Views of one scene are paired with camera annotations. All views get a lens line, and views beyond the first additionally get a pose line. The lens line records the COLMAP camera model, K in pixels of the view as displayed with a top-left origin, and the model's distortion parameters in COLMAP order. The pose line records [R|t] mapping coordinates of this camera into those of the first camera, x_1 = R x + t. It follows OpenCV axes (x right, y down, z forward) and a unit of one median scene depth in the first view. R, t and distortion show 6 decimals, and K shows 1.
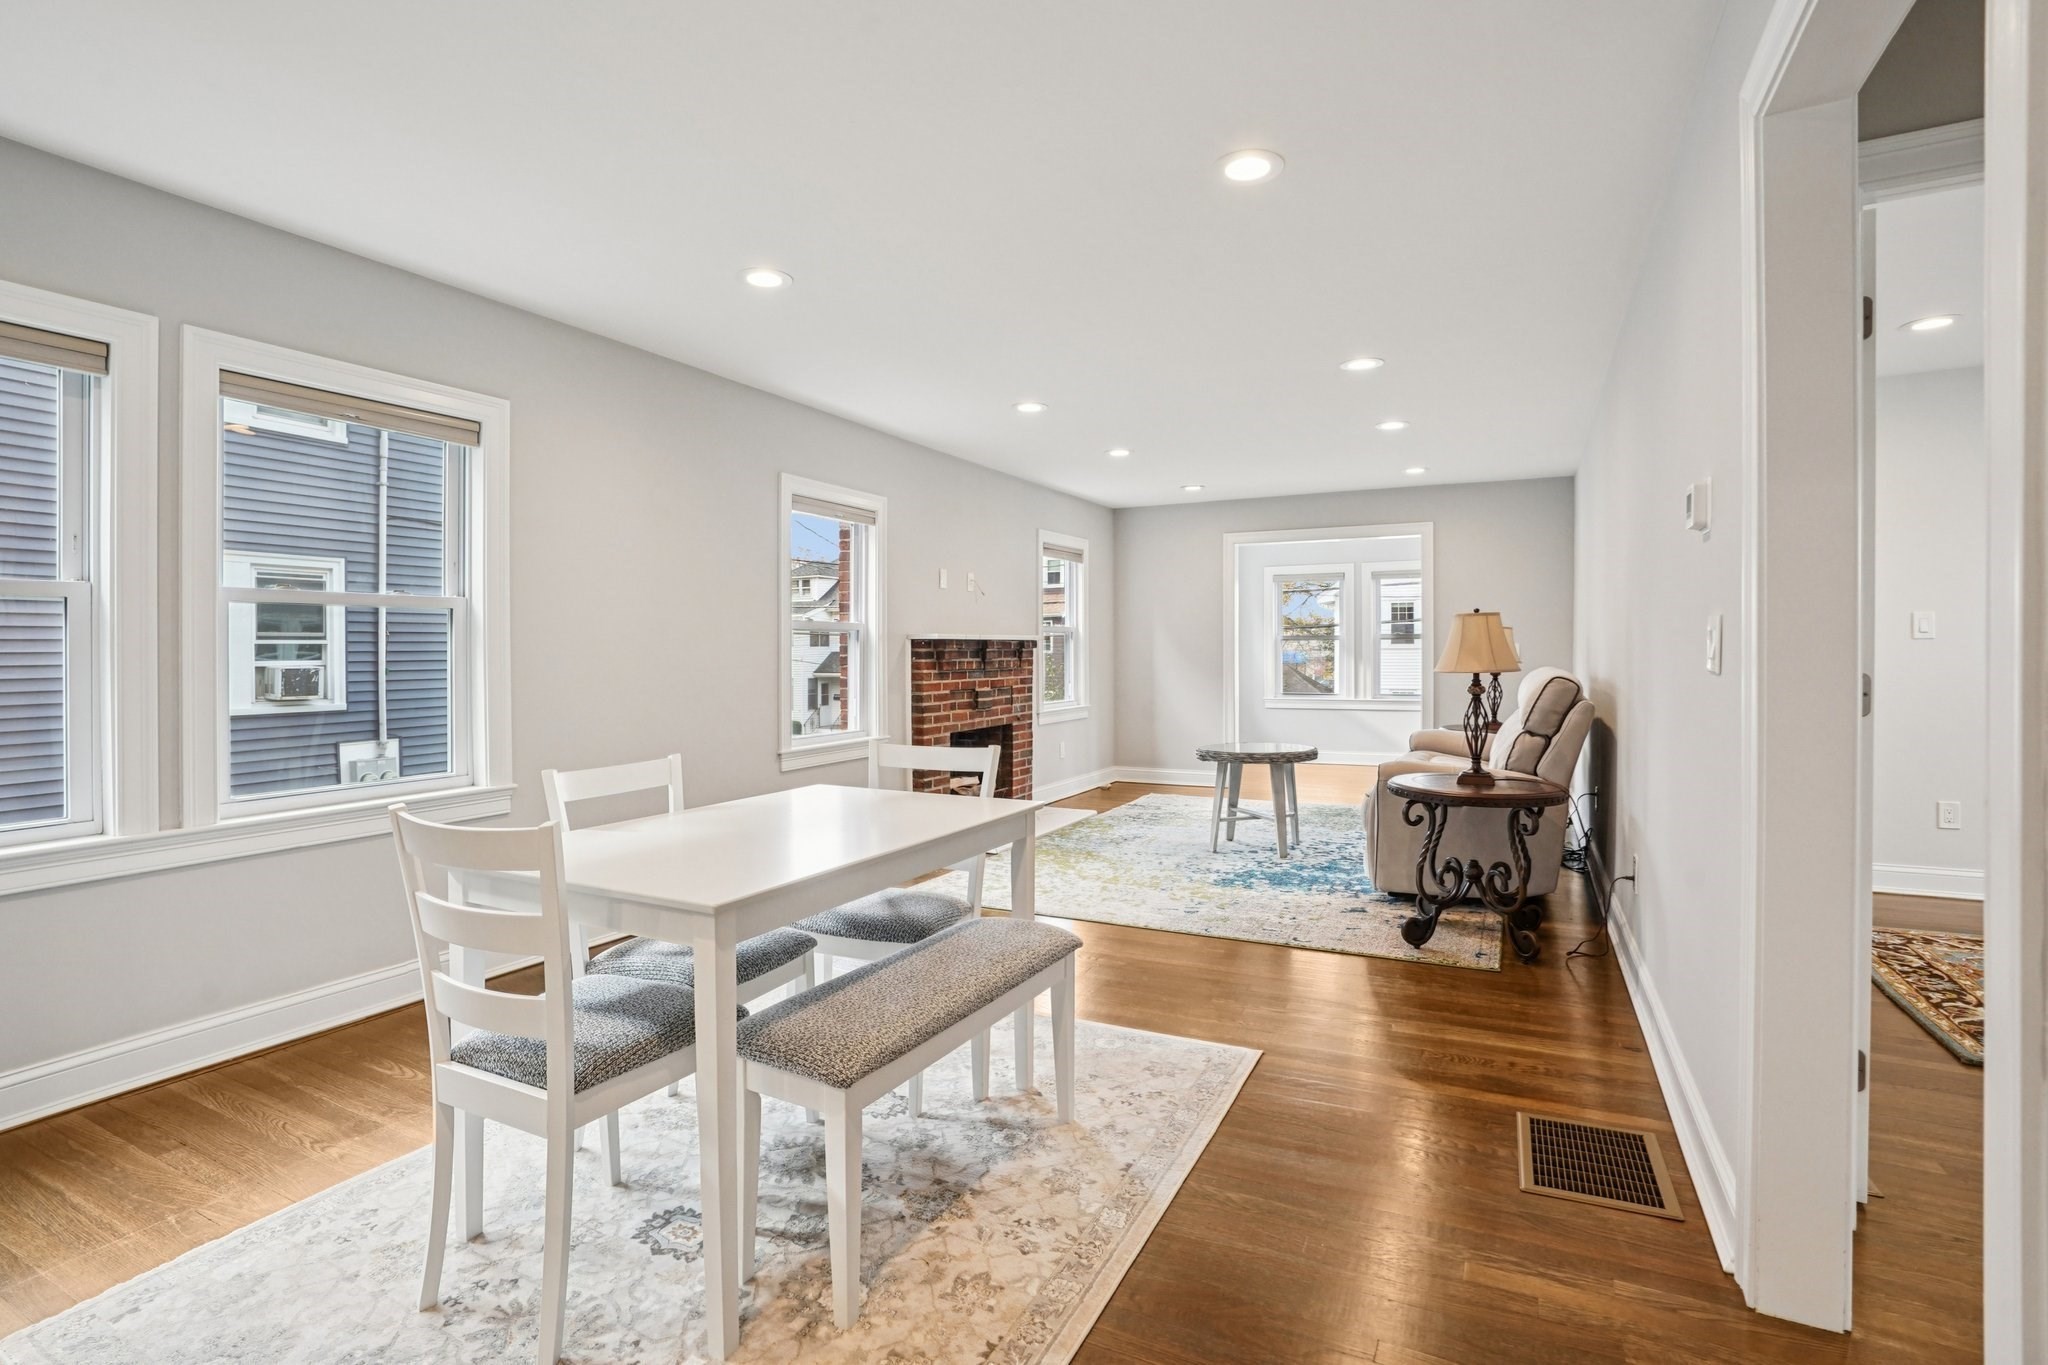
lens RADIAL K [[979.1, 0, 1011.4], [0, 979.1, 678.4], [0, 0, 1]] dist [-0.078039, 0.027509]
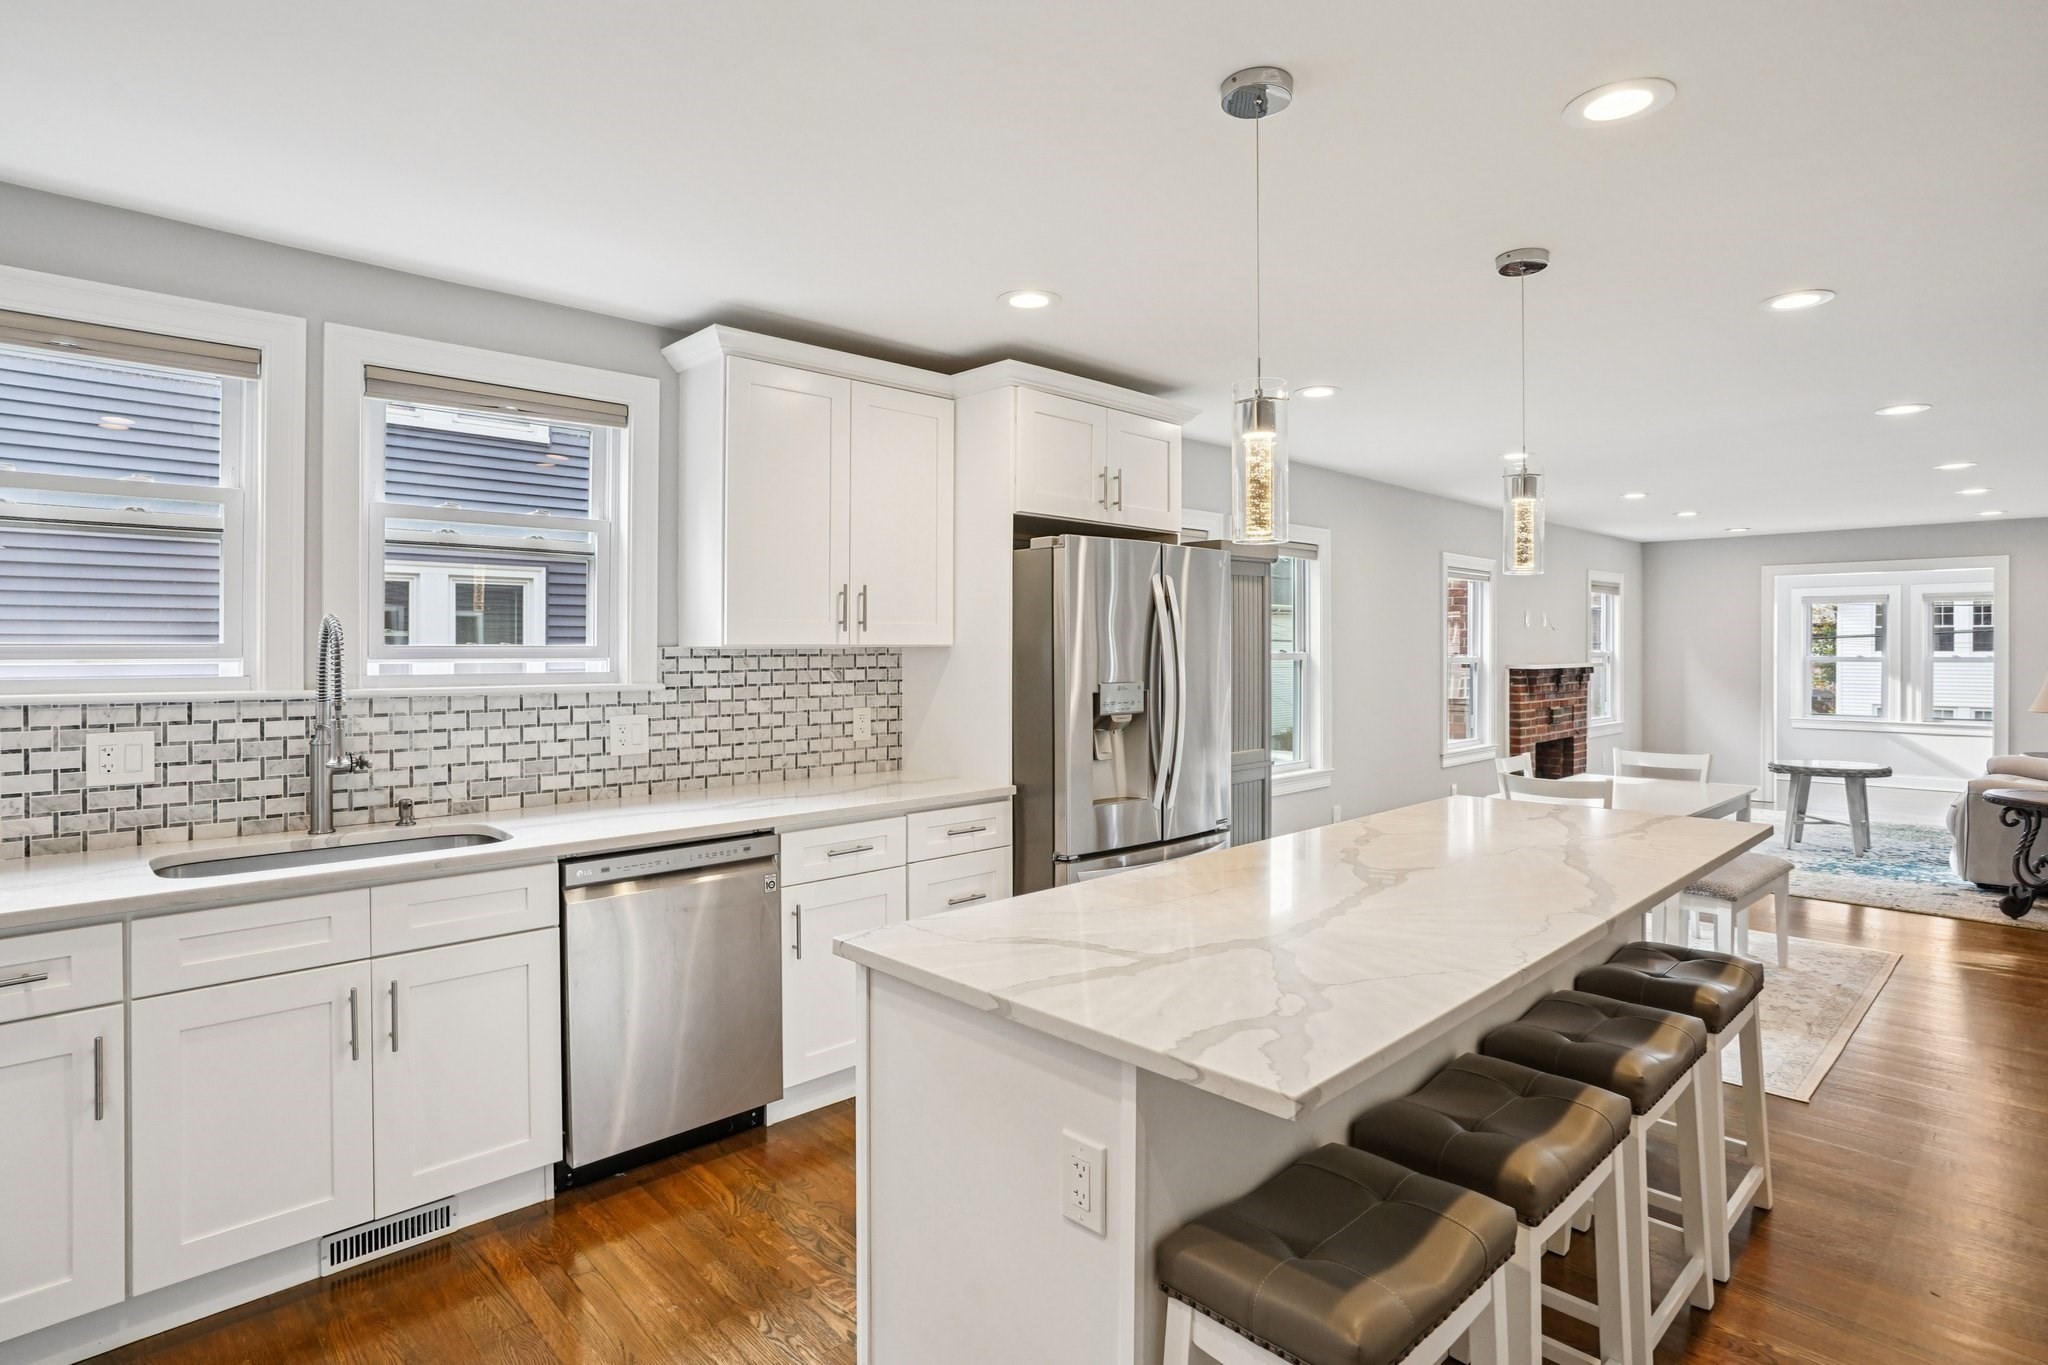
lens RADIAL K [[1072.2, 0, 1010.6], [0, 1072.2, 666.8], [0, 0, 1]] dist [-0.055537, 0.030998]
pose [[0.945071, 0.011794, -0.326652, -0.254053], [-0.014386, 0.999881, -0.005520, -0.024362], [0.326548, 0.009916, 0.945129, -0.496113]]
